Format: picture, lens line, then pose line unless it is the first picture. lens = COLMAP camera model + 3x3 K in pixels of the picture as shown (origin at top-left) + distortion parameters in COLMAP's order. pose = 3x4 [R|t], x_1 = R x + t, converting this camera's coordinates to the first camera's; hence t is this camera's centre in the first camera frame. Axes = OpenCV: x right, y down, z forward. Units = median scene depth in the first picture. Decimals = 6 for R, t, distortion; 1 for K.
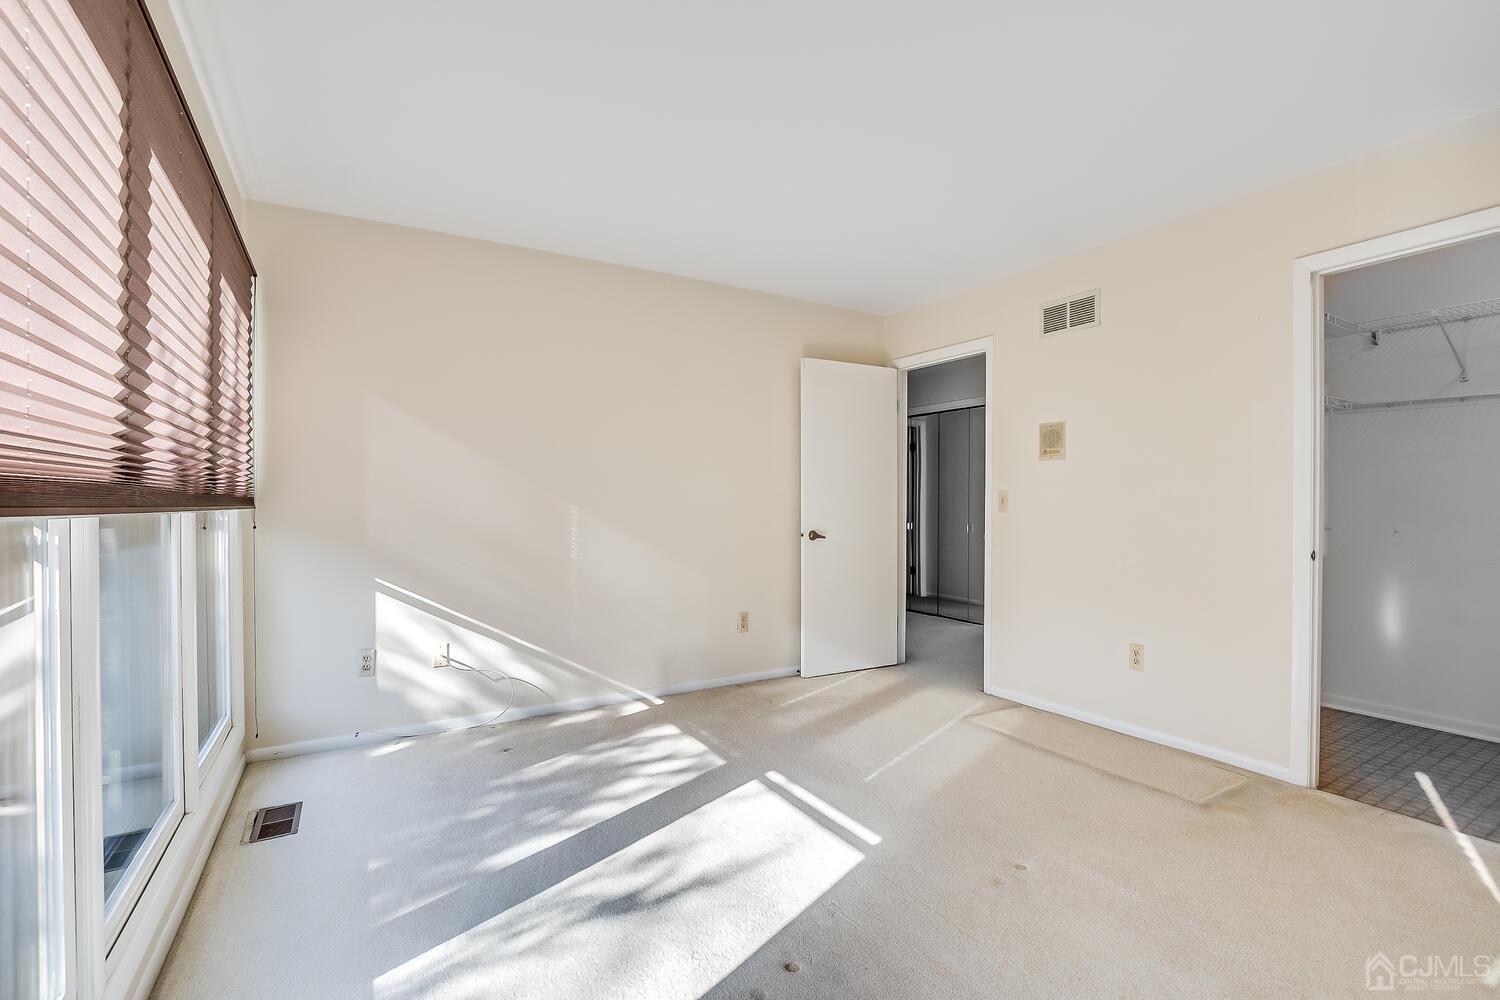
lens RADIAL K [[655.6, 0, 750.0], [0, 655.6, 500.0], [0, 0, 1]] dist [0.010839, 0.000393]
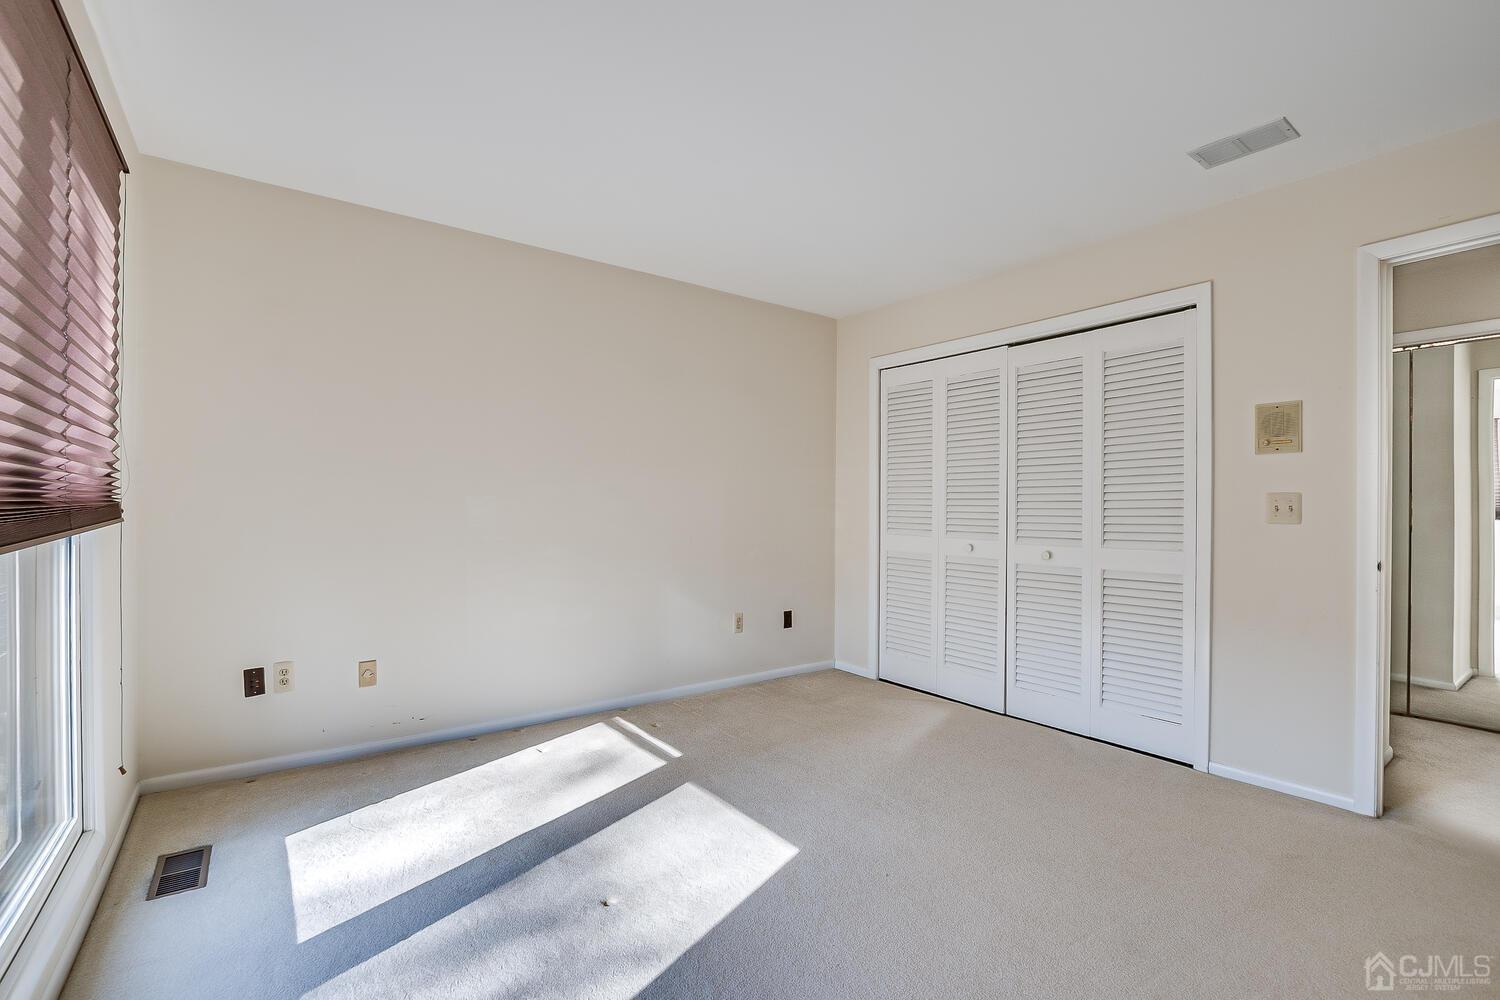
lens RADIAL K [[658.9, 0, 740.0], [0, 658.9, 507.0], [0, 0, 1]] dist [-0.026196, 0.005216]
pose [[0.996270, 0.005267, 0.086127, -0.078489], [-0.006108, 0.999936, 0.009506, -0.001581], [-0.086071, -0.009996, 0.996239, 0.126944]]
